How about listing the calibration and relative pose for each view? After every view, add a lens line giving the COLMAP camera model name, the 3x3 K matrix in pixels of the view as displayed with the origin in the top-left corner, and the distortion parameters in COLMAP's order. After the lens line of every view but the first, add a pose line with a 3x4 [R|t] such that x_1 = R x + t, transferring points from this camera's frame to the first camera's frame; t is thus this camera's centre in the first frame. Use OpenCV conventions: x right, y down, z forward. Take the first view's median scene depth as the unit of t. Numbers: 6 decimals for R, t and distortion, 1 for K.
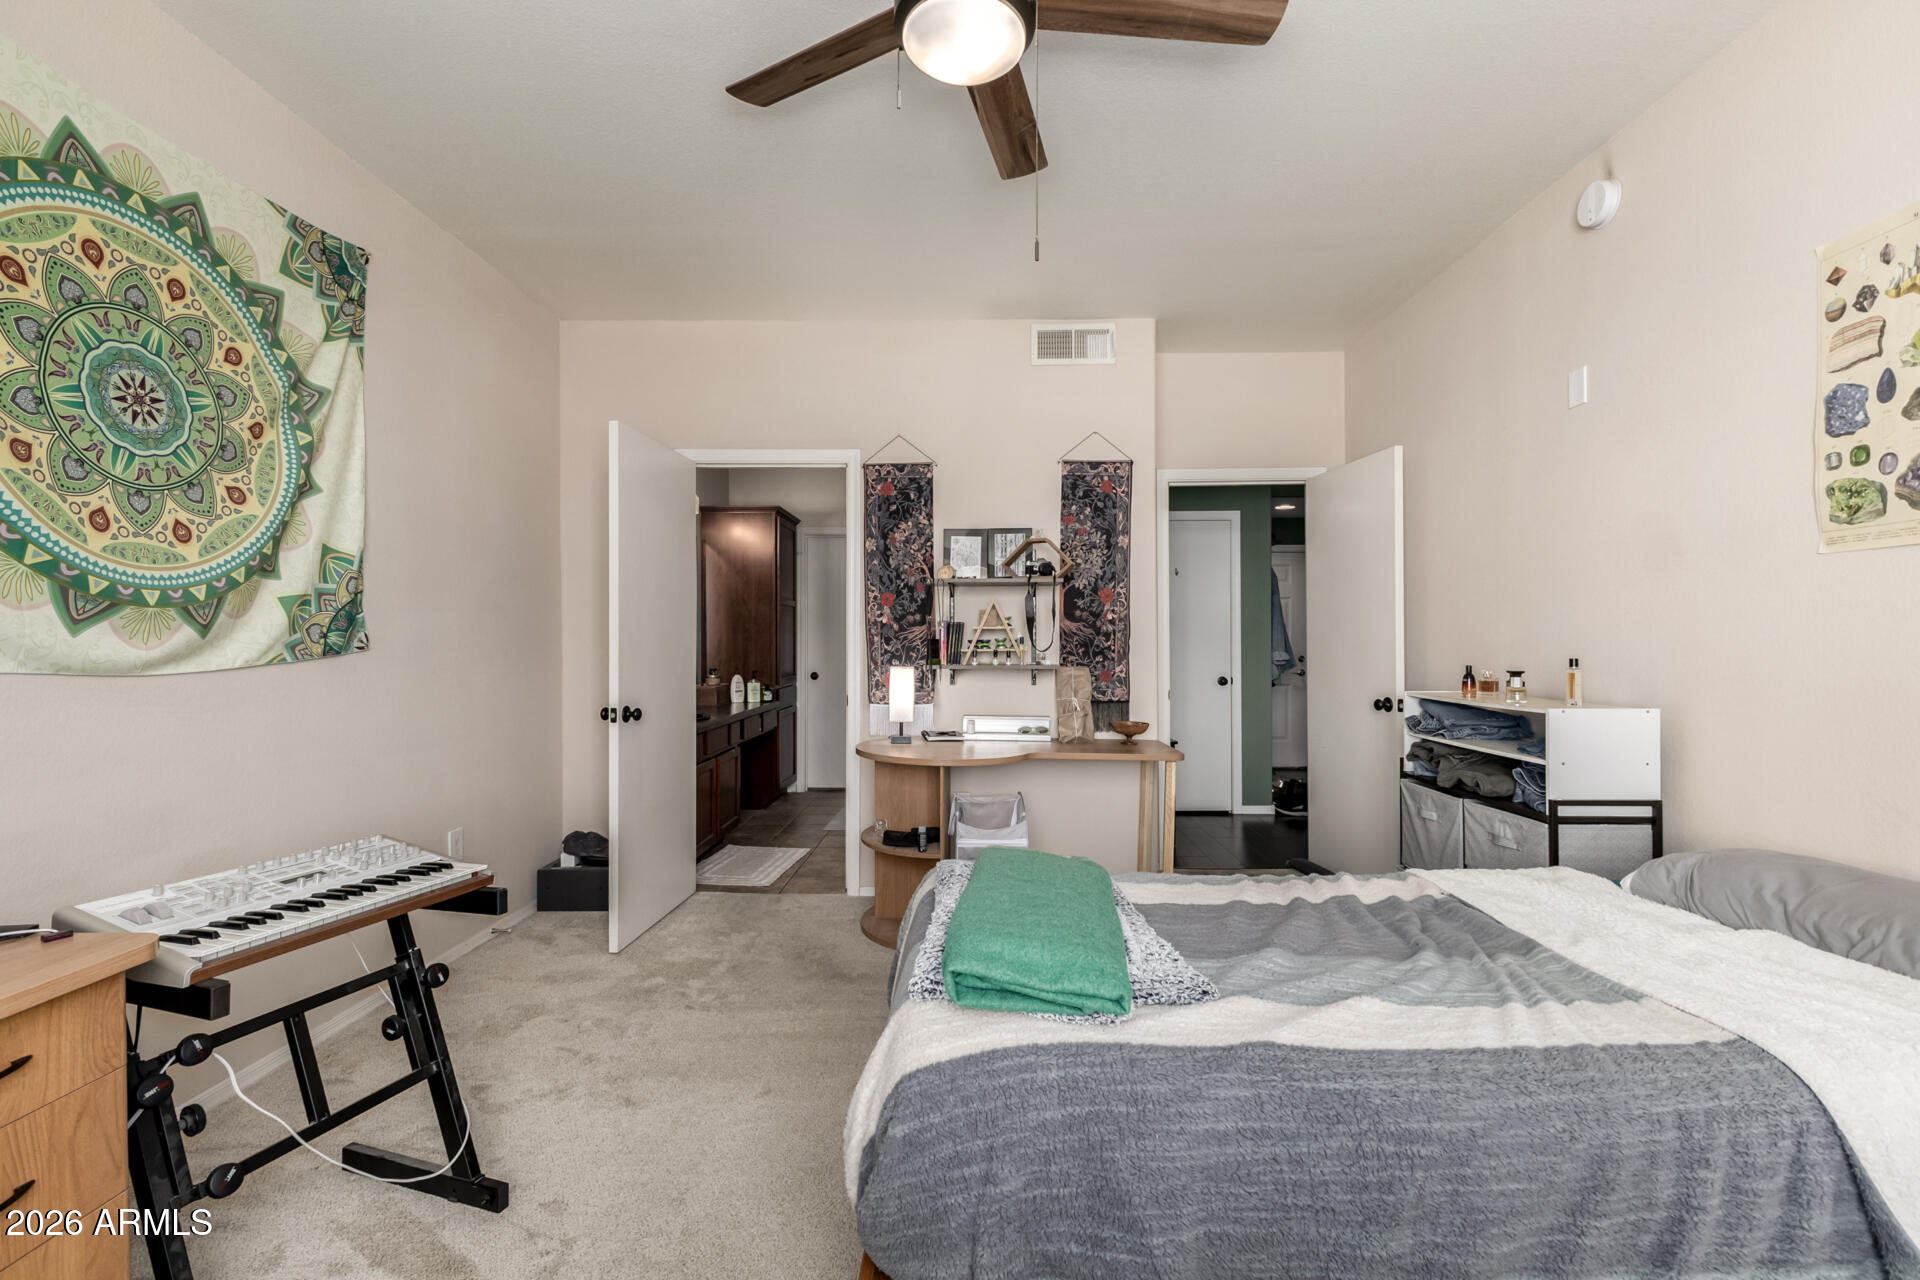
lens RADIAL K [[832.2, 0, 954.8], [0, 832.2, 640.0], [0, 0, 1]] dist [0.012968, -0.002232]
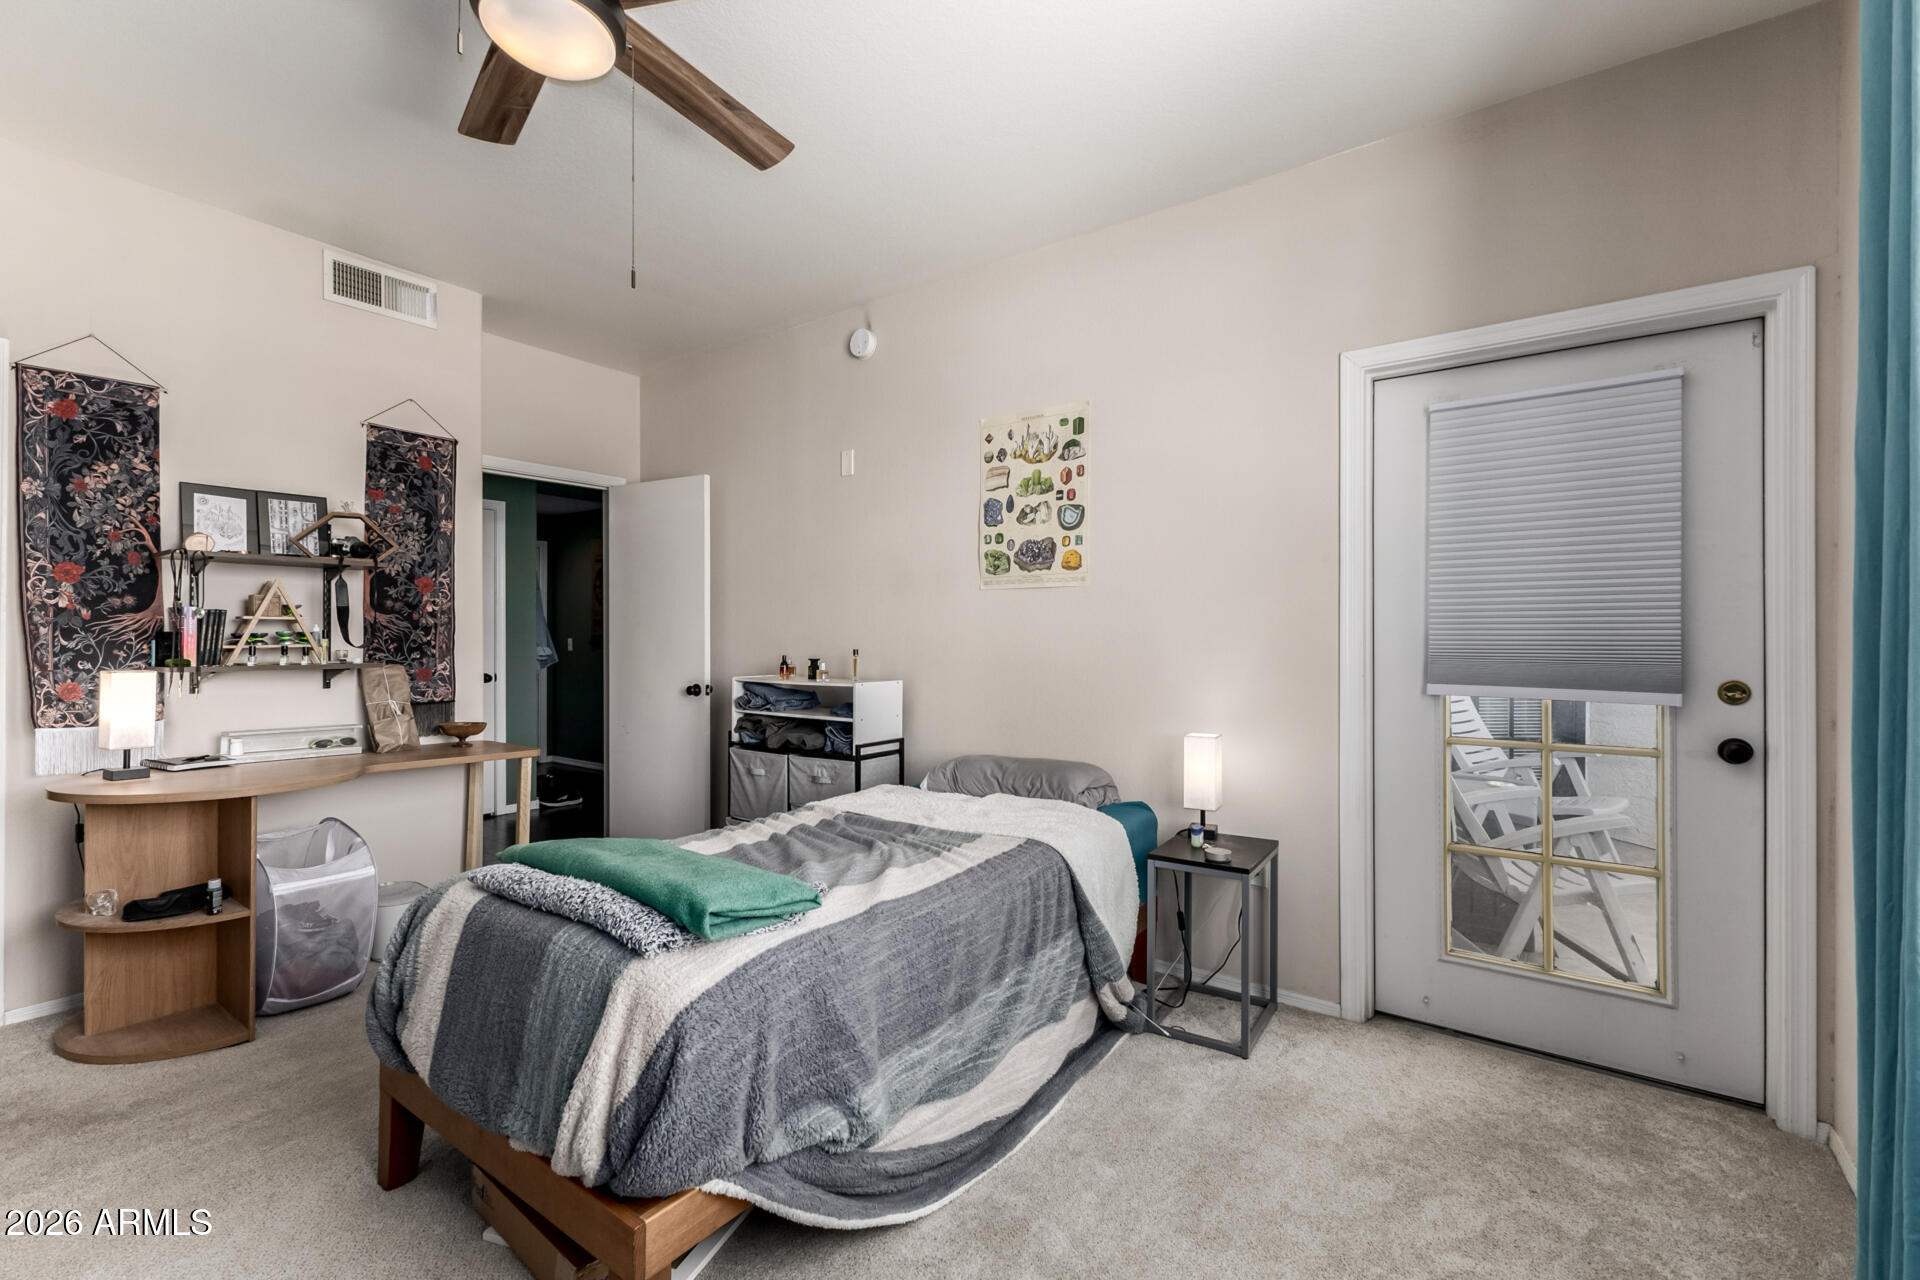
lens RADIAL K [[832.2, 0, 971.8], [0, 832.2, 641.7], [0, 0, 1]] dist [0.012968, -0.002232]
pose [[0.560693, -0.001221, 0.828023, -0.305900], [-0.004855, 0.999977, 0.004762, 0.000767], [-0.828010, -0.006690, 0.560674, 0.008389]]
